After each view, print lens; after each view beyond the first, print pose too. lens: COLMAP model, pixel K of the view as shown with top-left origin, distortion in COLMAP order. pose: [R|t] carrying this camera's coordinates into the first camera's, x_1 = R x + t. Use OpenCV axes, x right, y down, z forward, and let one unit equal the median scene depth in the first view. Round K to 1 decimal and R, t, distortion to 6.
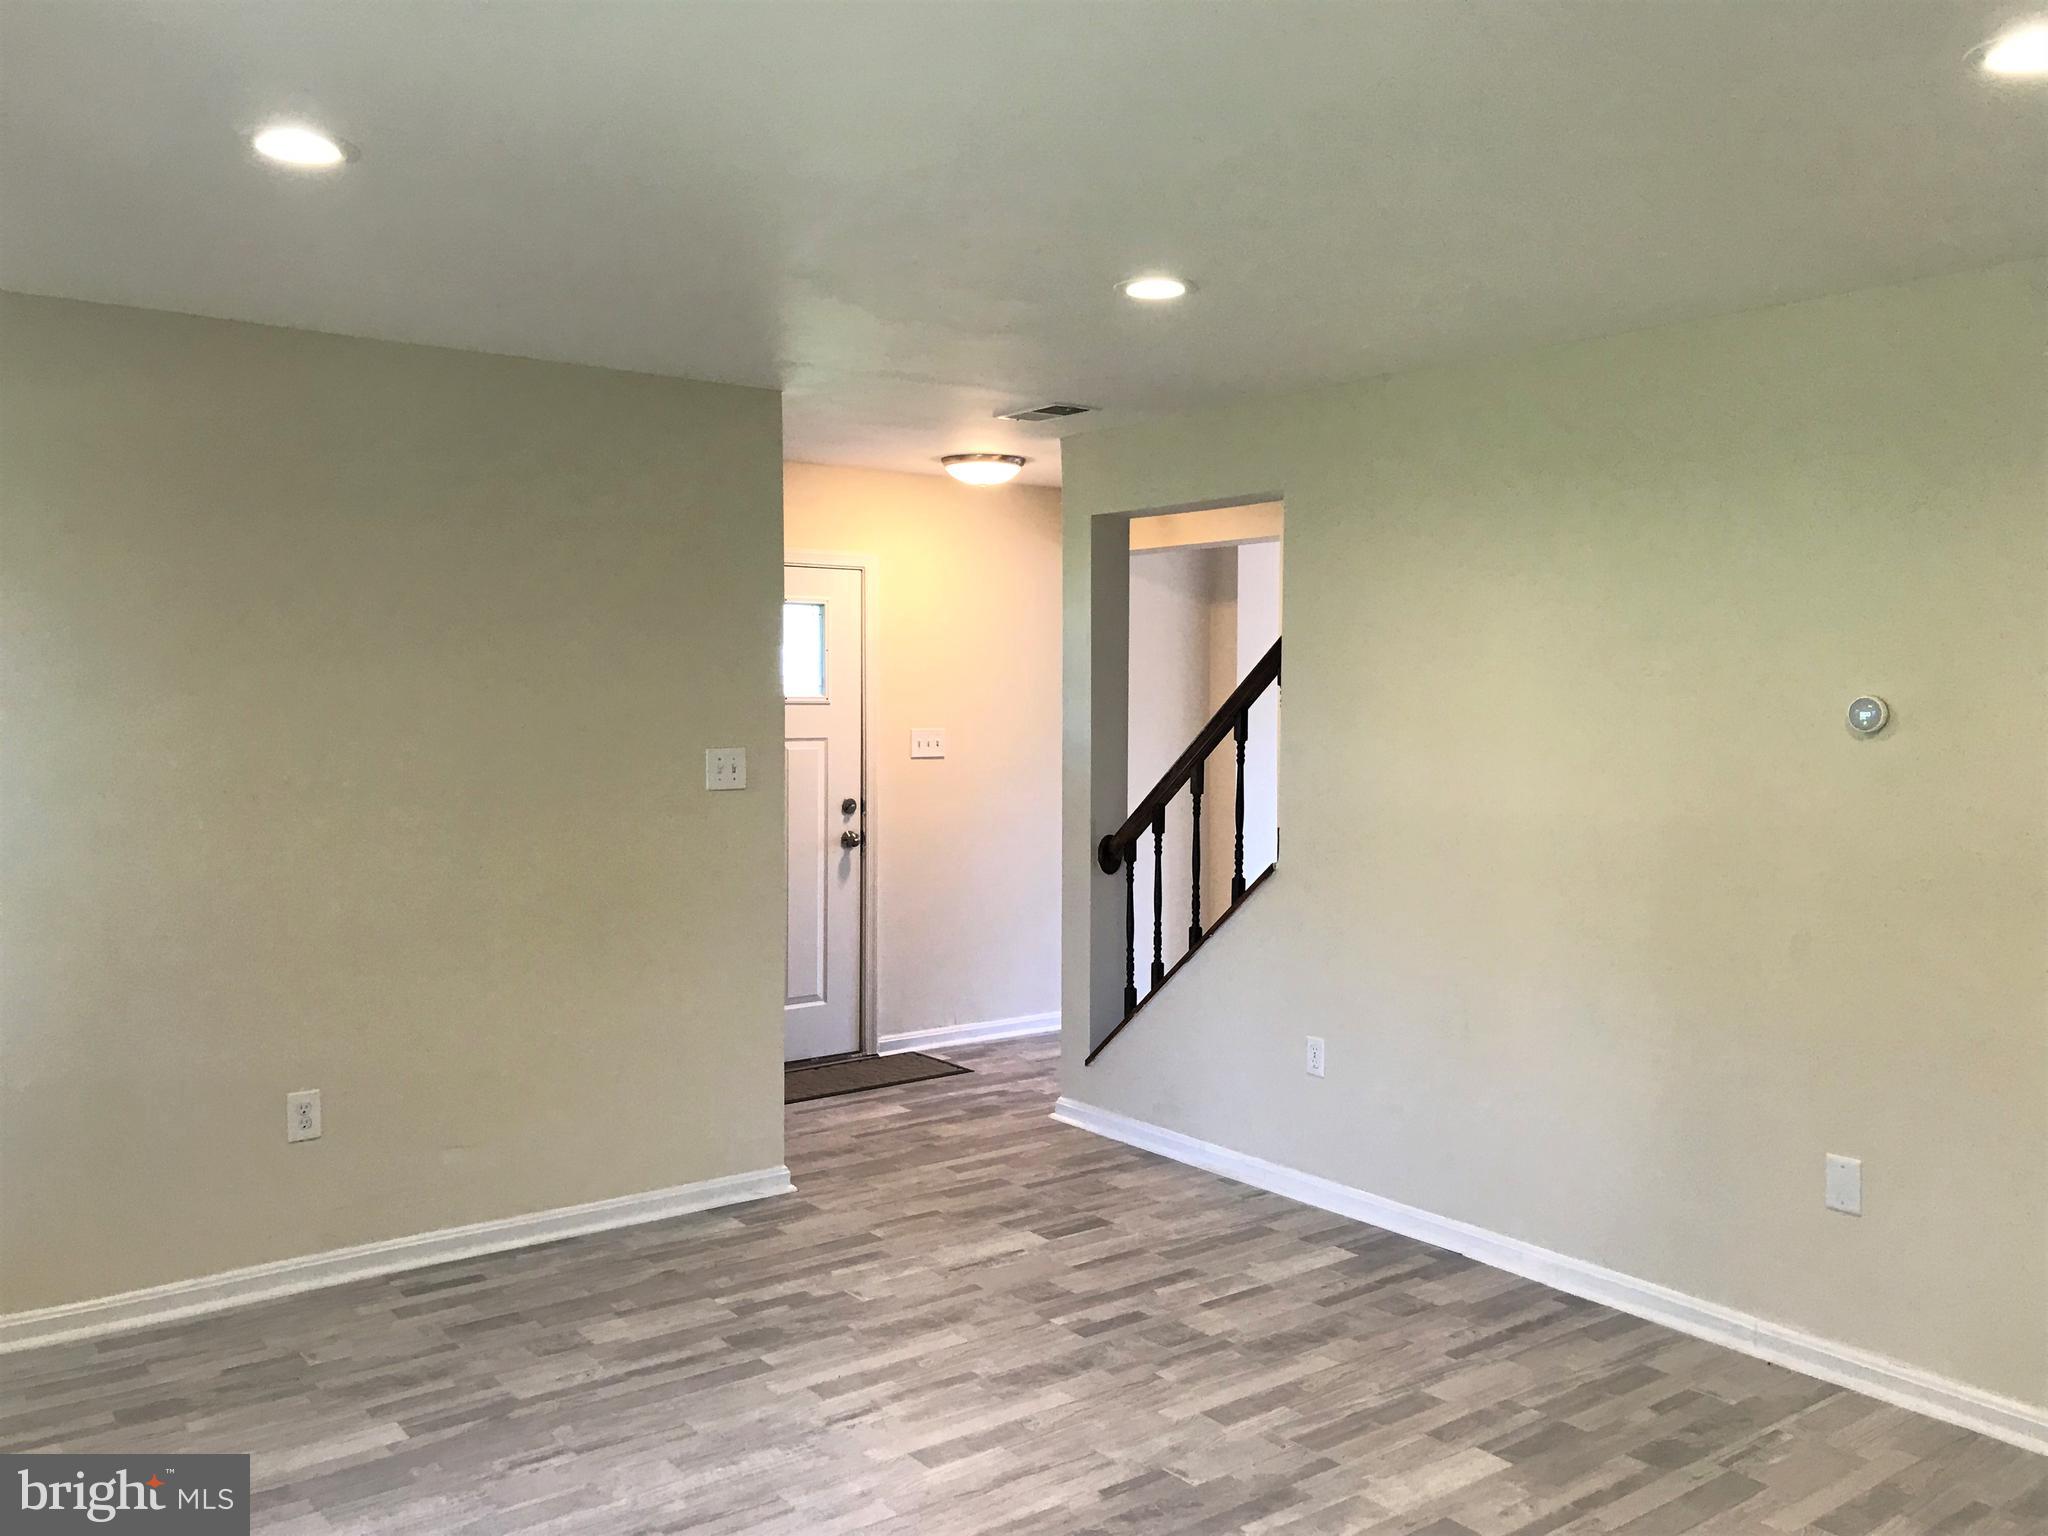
lens RADIAL K [[1690.7, 0, 1021.9], [0, 1690.7, 769.0], [0, 0, 1]] dist [0.017080, -0.016658]
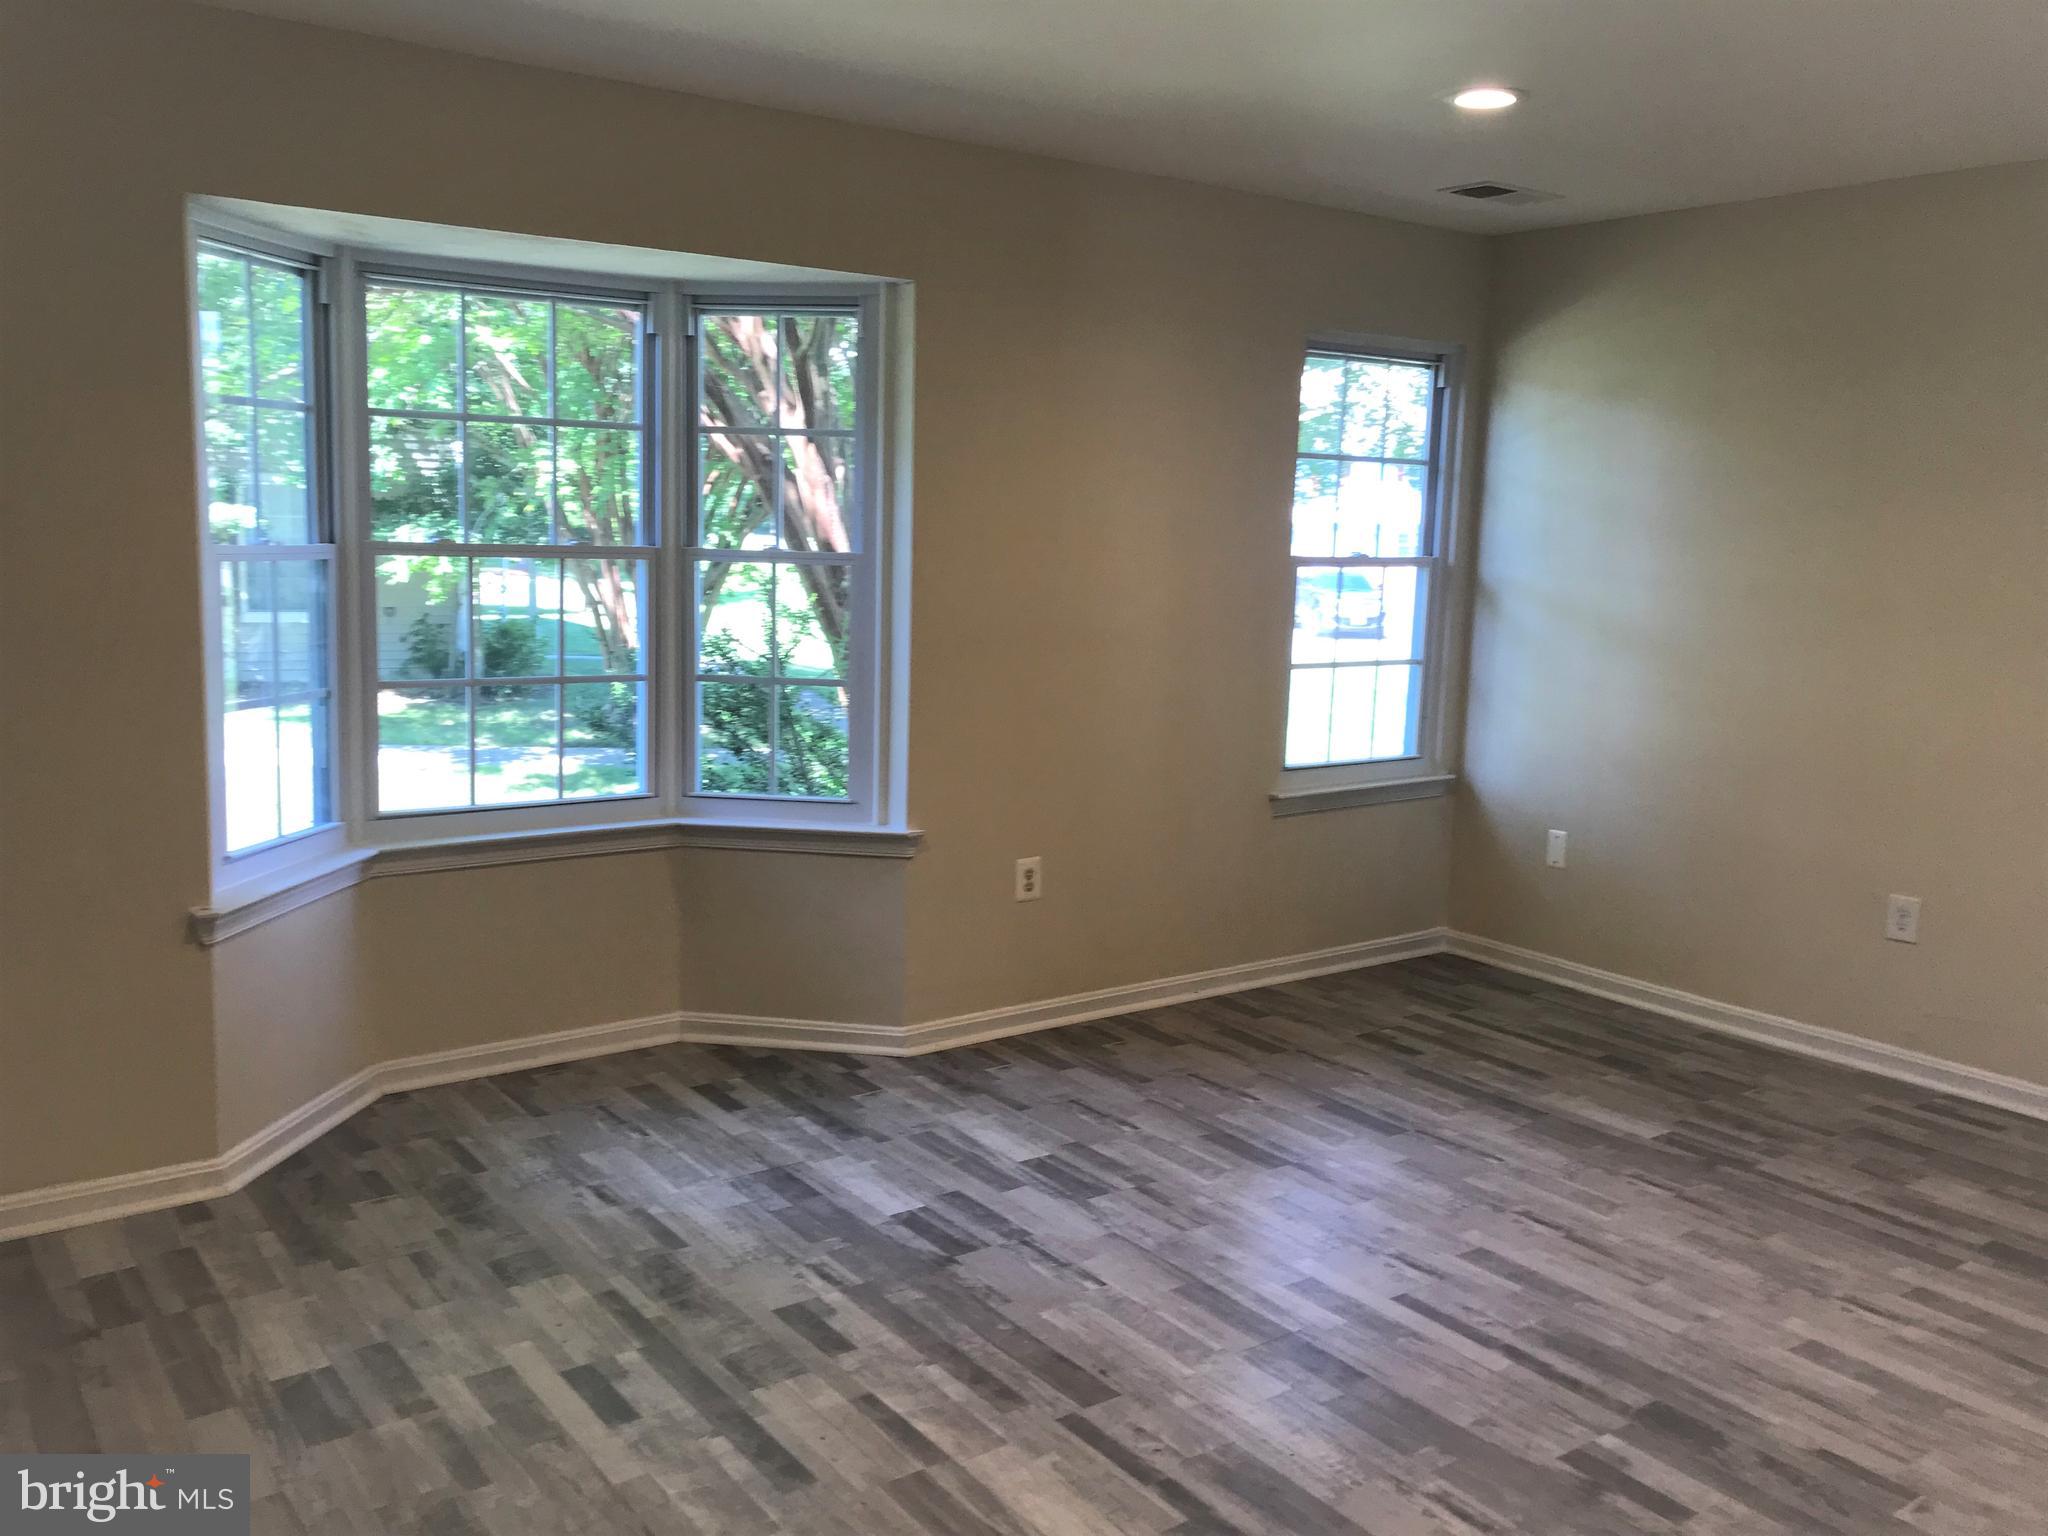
lens RADIAL K [[1690.7, 0, 1013.1], [0, 1690.7, 760.3], [0, 0, 1]] dist [0.017080, -0.016658]
pose [[-0.008746, 0.143027, -0.989680, 0.772962], [-0.076085, 0.986754, 0.143277, -0.008217], [0.997063, 0.076553, 0.002252, 0.512183]]
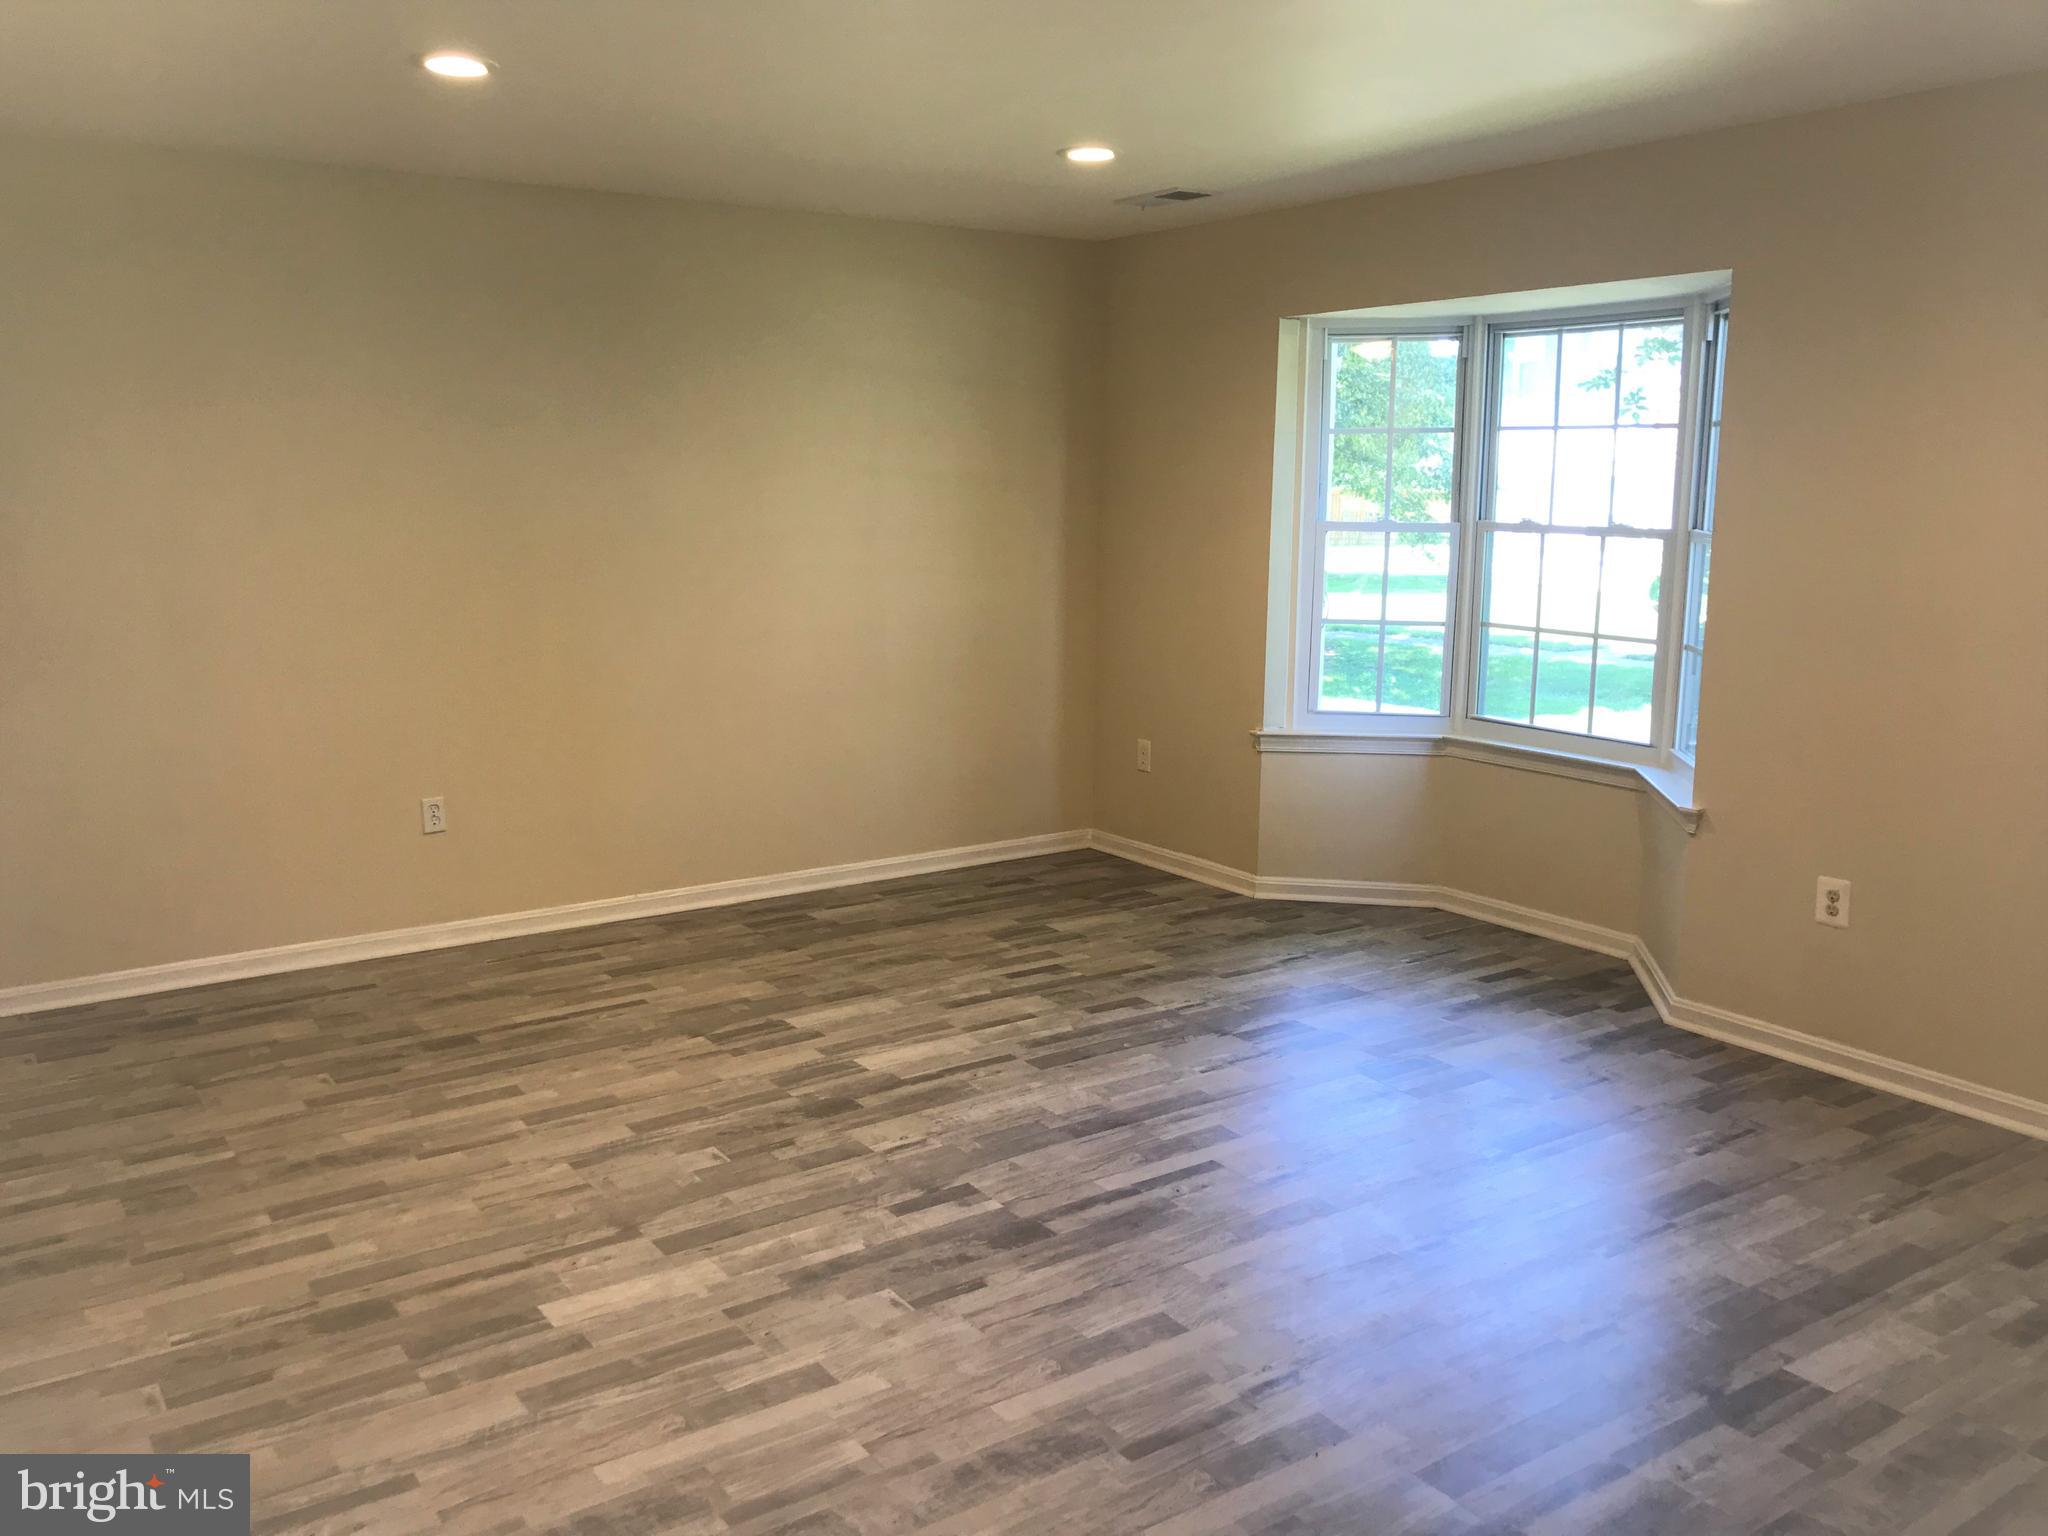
lens RADIAL K [[1690.7, 0, 1014.5], [0, 1690.7, 773.3], [0, 0, 1]] dist [0.017080, -0.016658]
pose [[-0.999017, -0.017359, 0.040798, -0.005517], [-0.007780, 0.974524, 0.224150, -0.082421], [-0.043650, 0.223612, -0.973700, 1.729628]]
